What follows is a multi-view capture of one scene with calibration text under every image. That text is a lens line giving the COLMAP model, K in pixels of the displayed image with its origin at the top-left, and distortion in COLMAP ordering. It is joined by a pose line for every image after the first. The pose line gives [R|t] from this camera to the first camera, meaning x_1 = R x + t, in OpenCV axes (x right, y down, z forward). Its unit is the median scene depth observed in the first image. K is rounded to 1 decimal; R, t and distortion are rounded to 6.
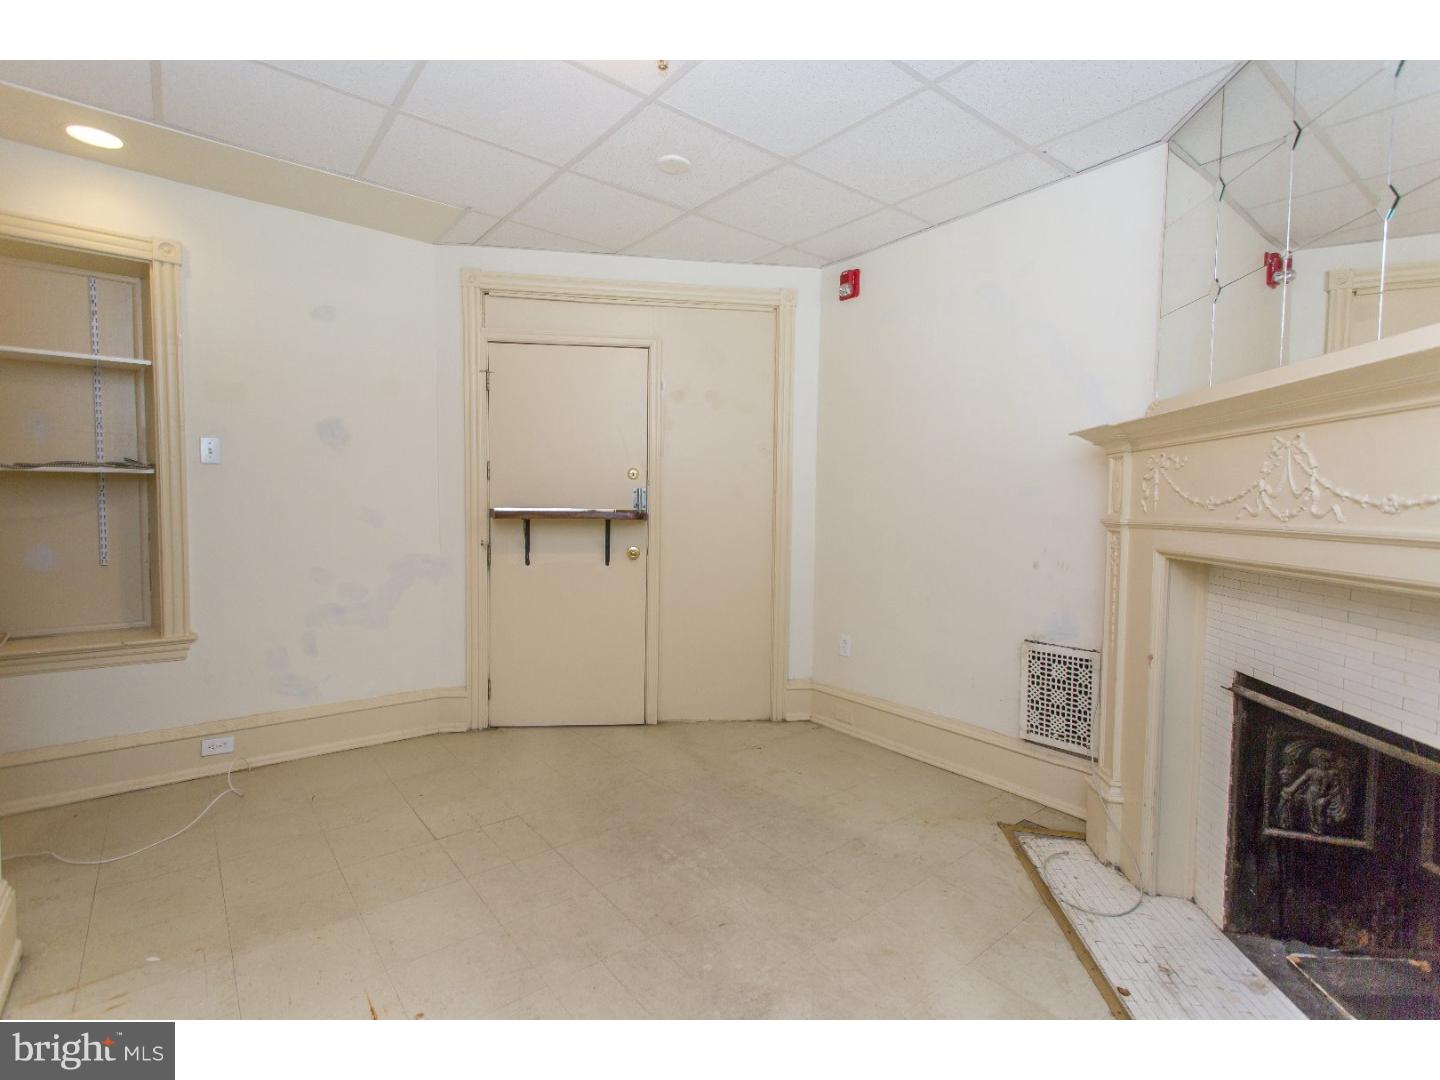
lens RADIAL K [[680.0, 0, 720.0], [0, 680.0, 540.0], [0, 0, 1]] dist [-0.000974, 0.000012]
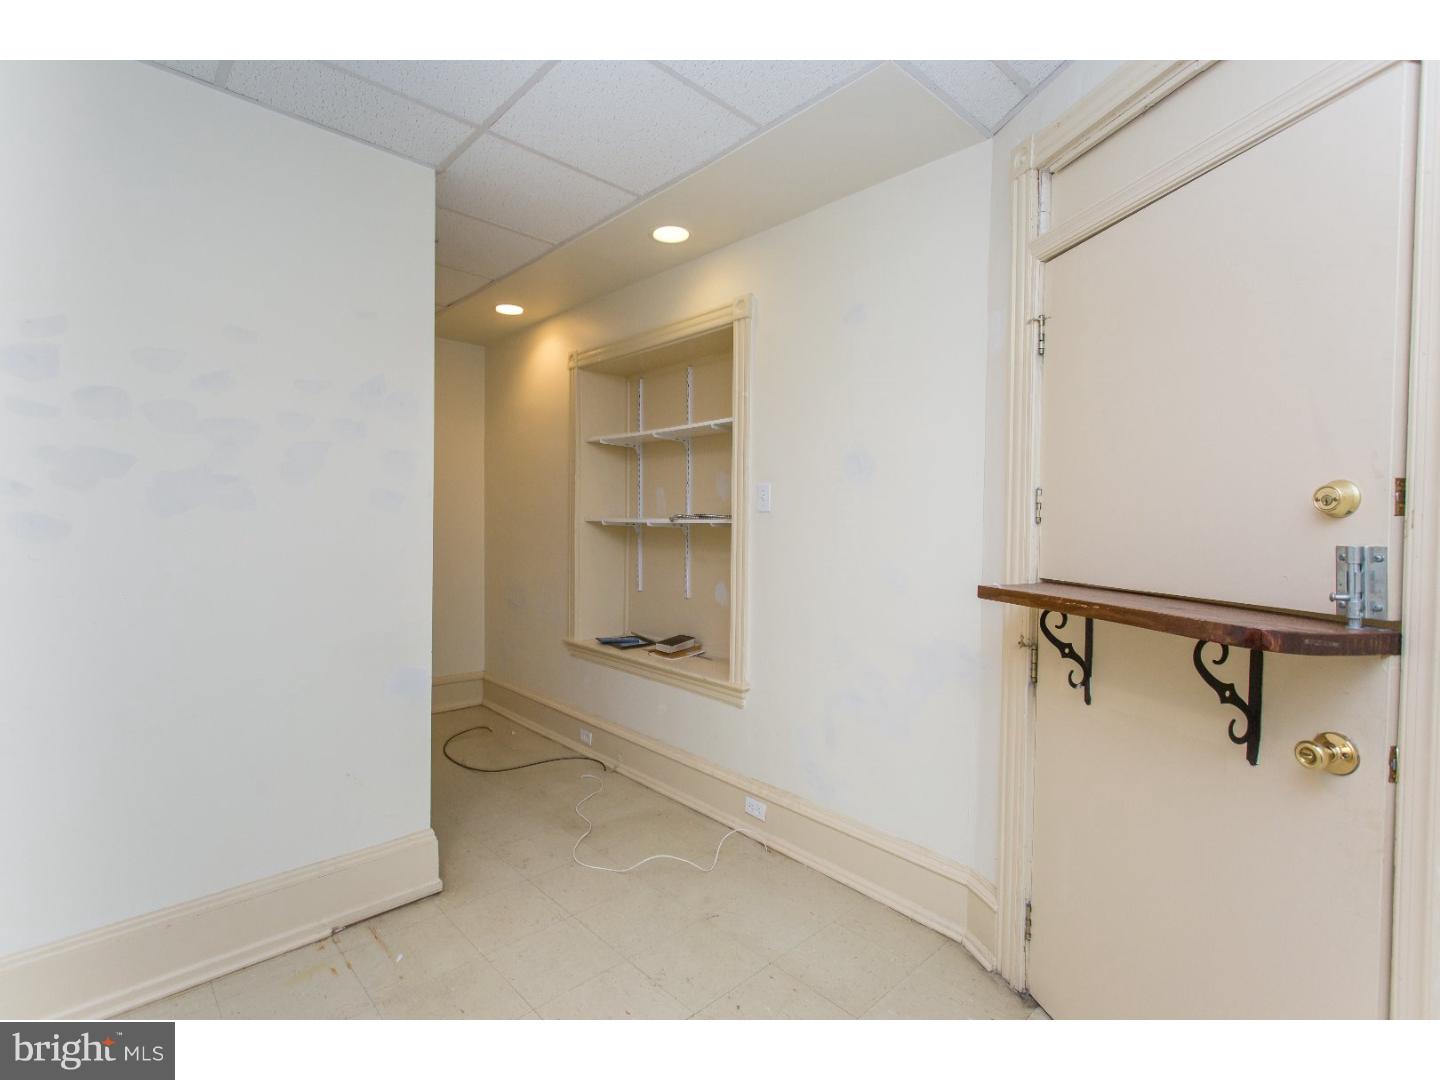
lens RADIAL K [[686.2, 0, 720.0], [0, 686.2, 540.0], [0, 0, 1]] dist [0.024150, 0.000142]
pose [[0.076031, 0.016145, -0.996975, 0.219631], [-0.067456, 0.997661, 0.011012, -0.081431], [0.994821, 0.066415, 0.076942, 0.888615]]
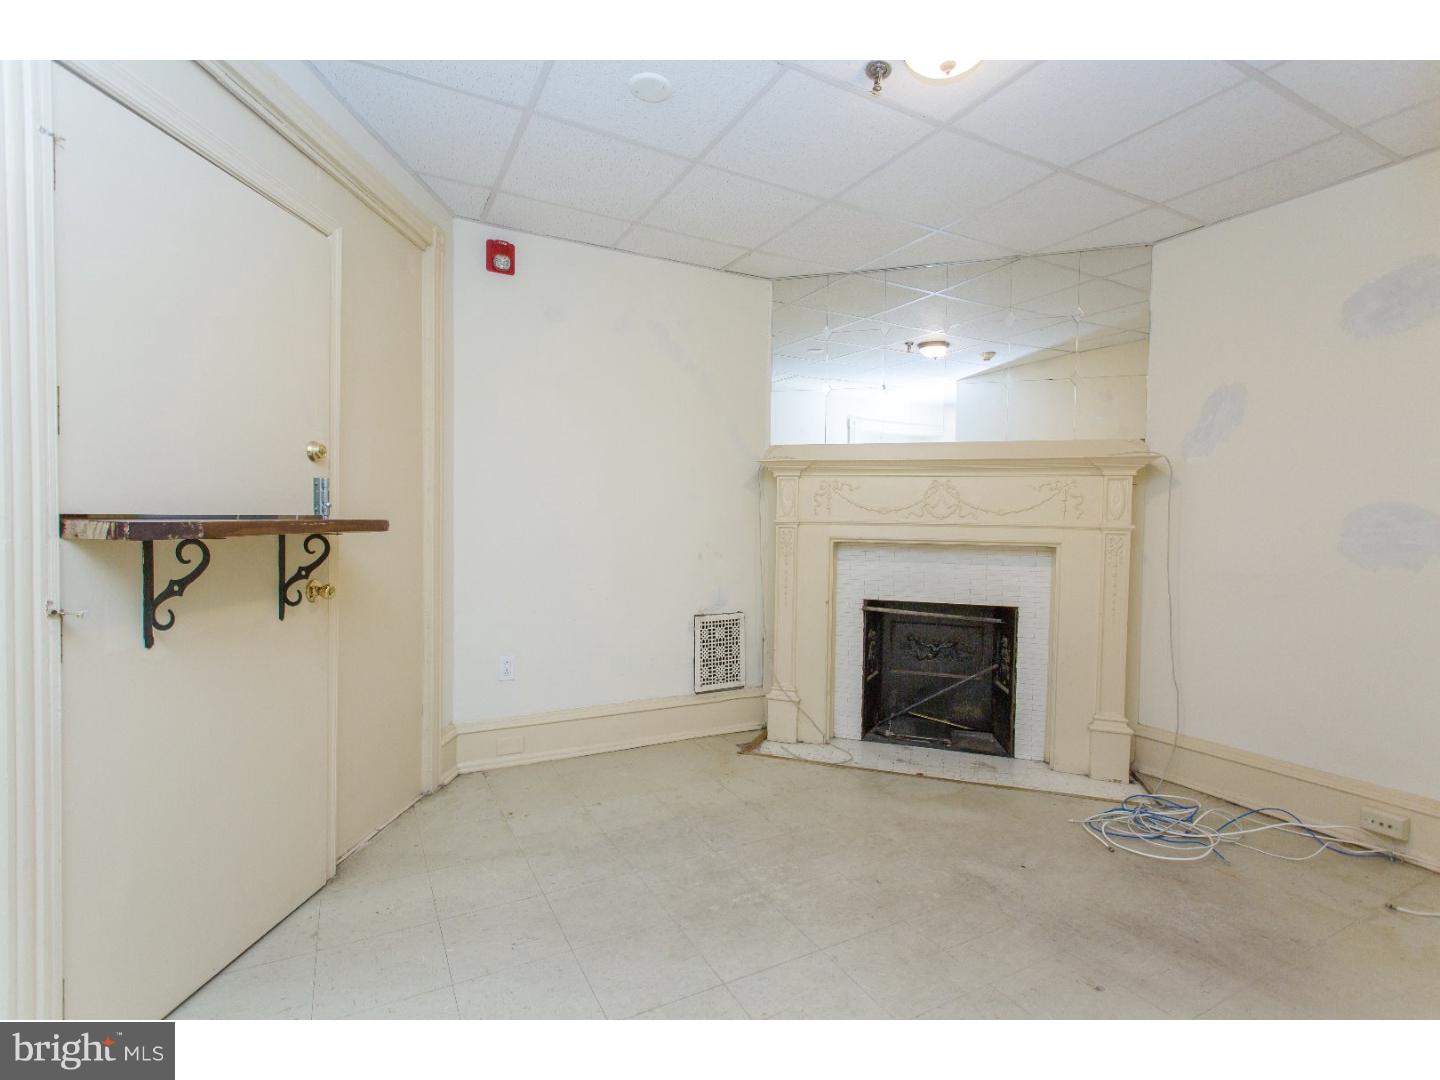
lens RADIAL K [[680.0, 0, 720.0], [0, 680.0, 540.0], [0, 0, 1]] dist [-0.000974, 0.000012]
pose [[0.175740, -0.041249, 0.983572, -0.803303], [0.043045, 0.998488, 0.034183, -0.036312], [-0.983495, 0.036330, 0.177250, 0.731544]]
